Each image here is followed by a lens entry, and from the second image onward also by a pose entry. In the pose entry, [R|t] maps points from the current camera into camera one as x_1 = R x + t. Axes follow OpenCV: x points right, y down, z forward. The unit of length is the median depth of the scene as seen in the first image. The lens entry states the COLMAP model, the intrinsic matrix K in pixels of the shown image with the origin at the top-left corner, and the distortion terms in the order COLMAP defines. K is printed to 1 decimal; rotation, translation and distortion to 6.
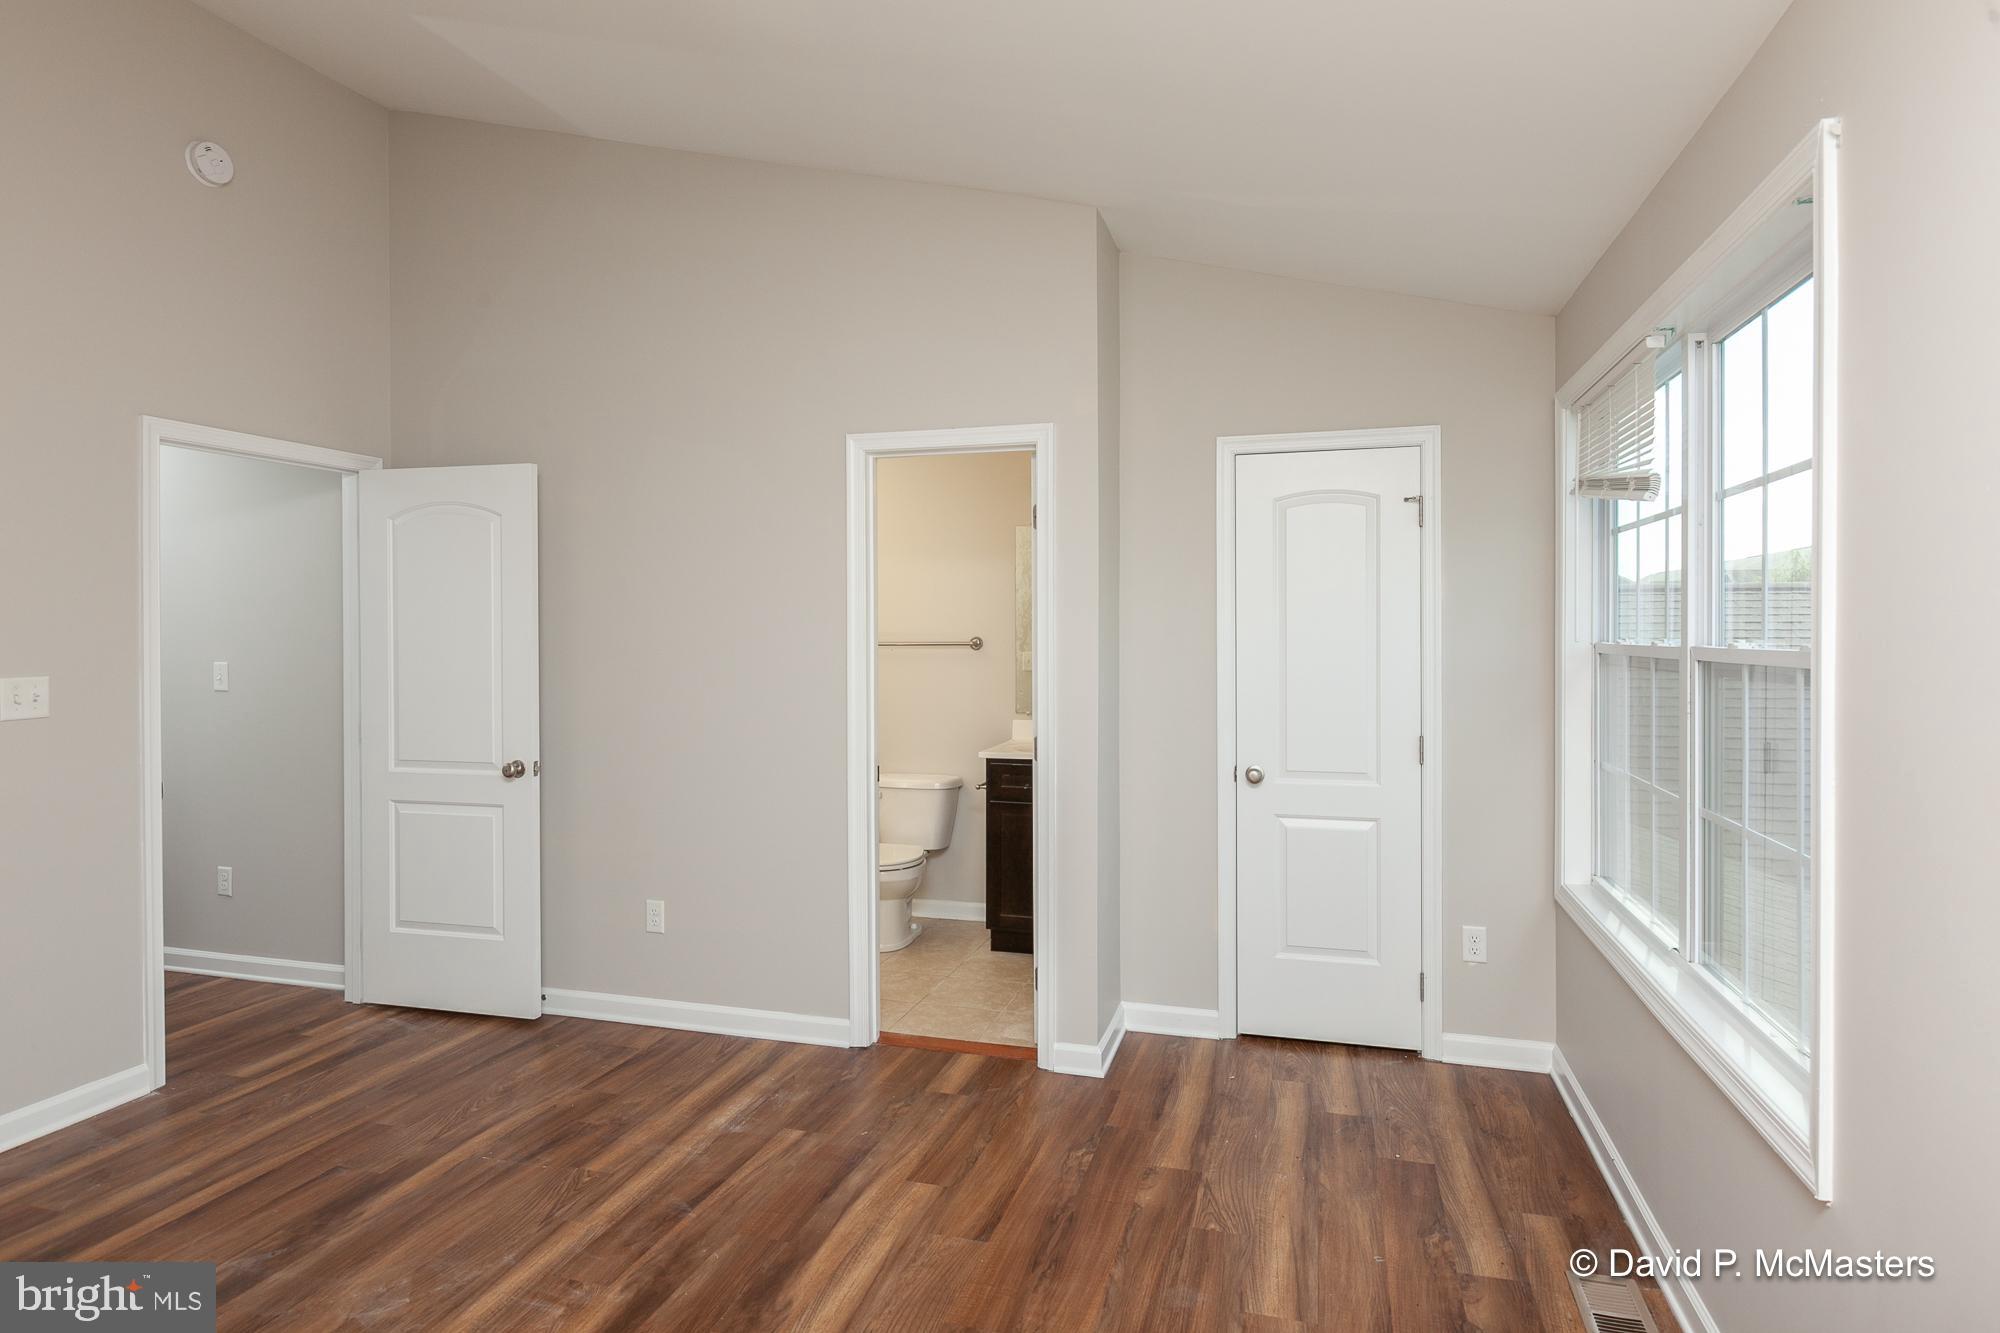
lens RADIAL K [[1072.8, 0, 1004.5], [0, 1072.8, 667.5], [0, 0, 1]] dist [0.002748, -0.001844]
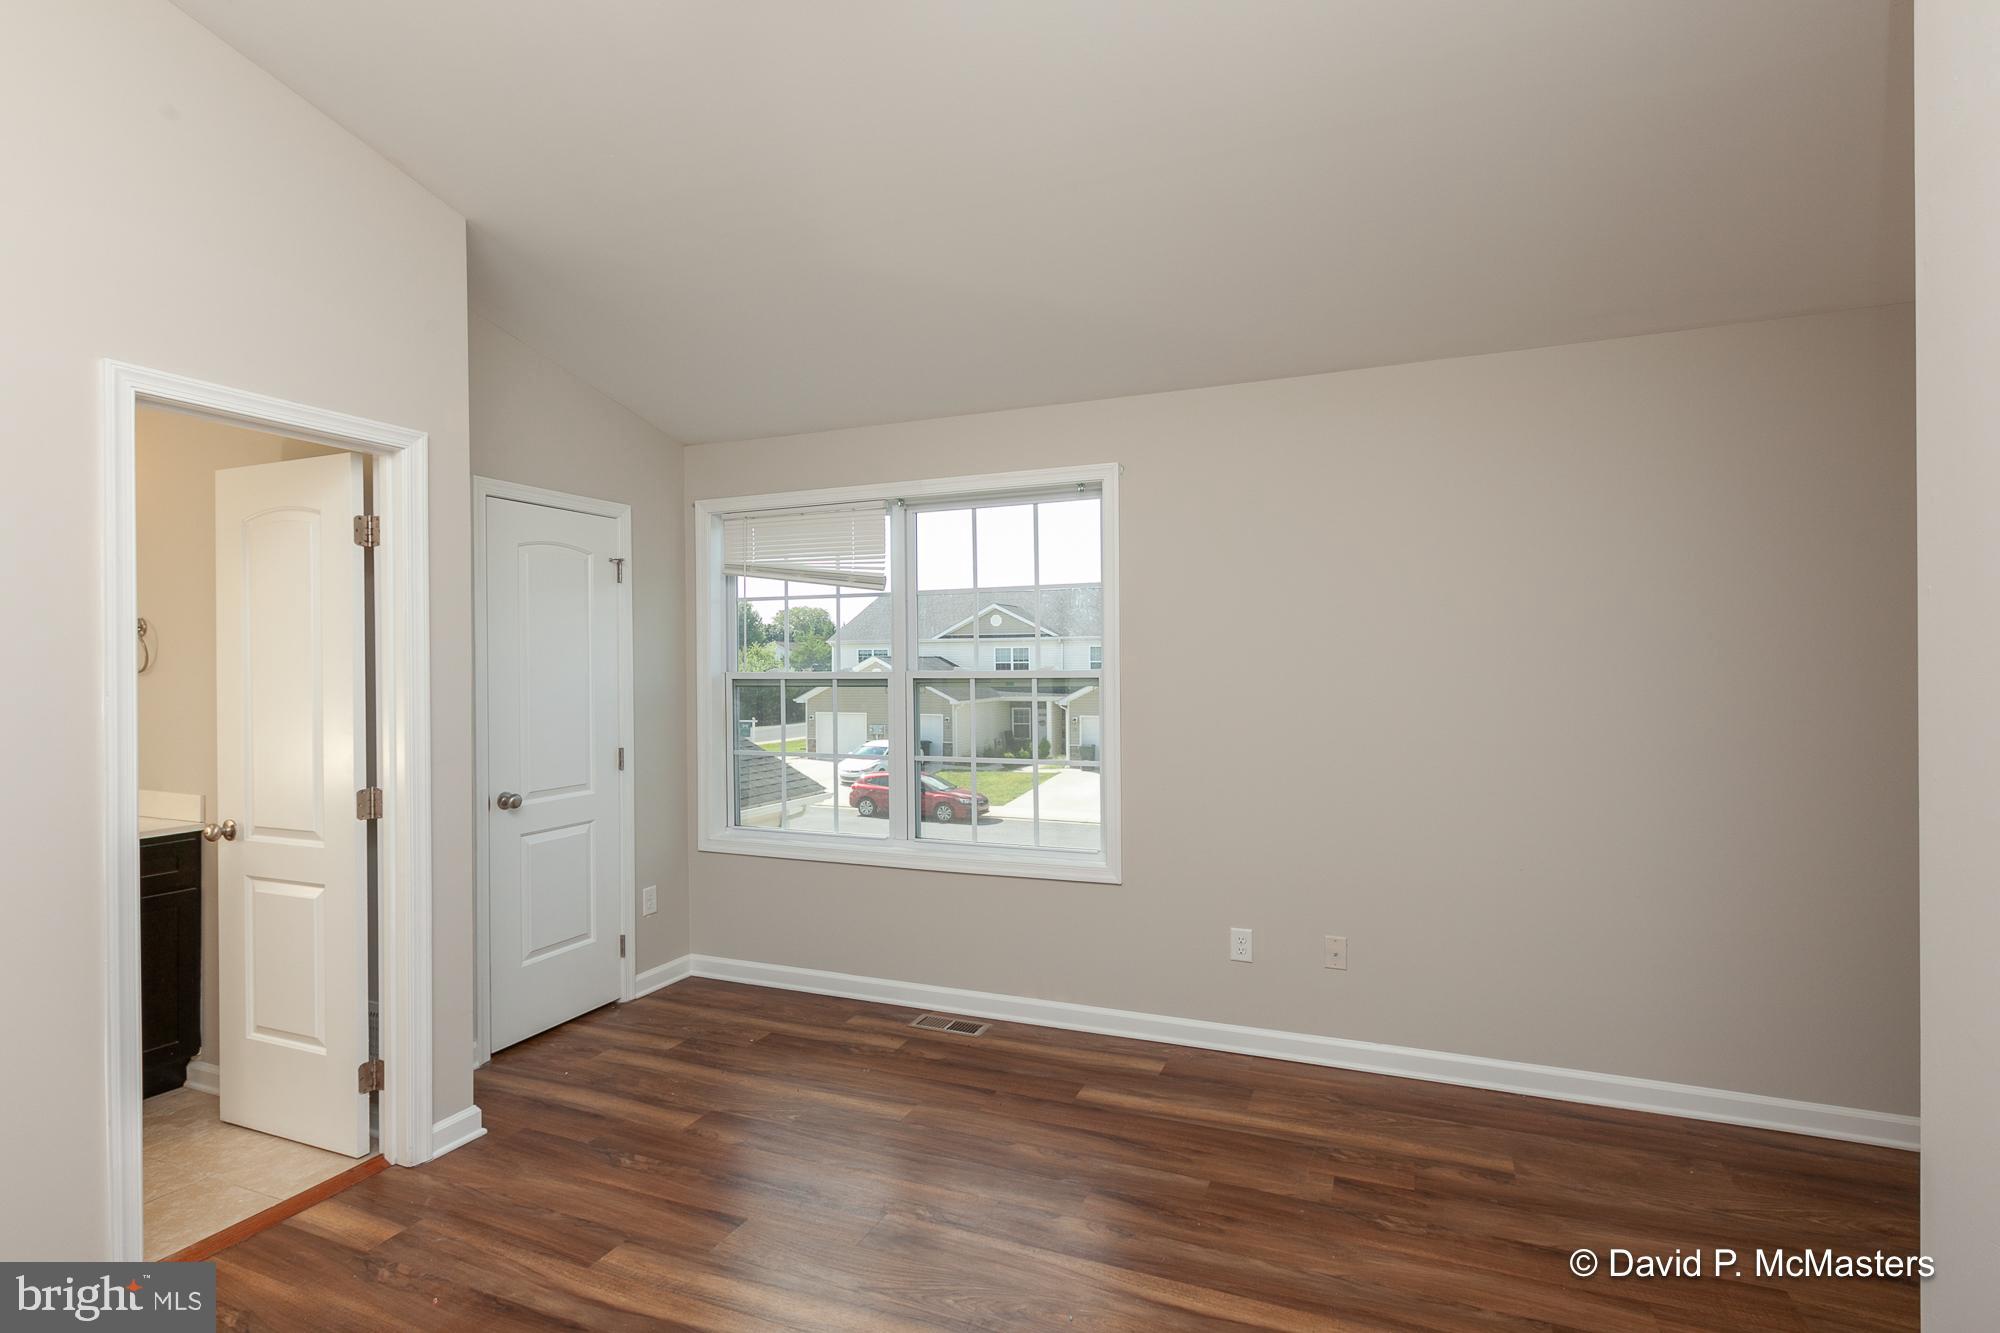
lens RADIAL K [[896.9, 0, 1027.3], [0, 896.9, 687.9], [0, 0, 1]] dist [0.005245, -0.001917]
pose [[0.103597, -0.015357, 0.994501, -0.689700], [0.013141, 0.999815, 0.014070, -0.018571], [-0.994533, 0.011611, 0.103779, 0.463777]]
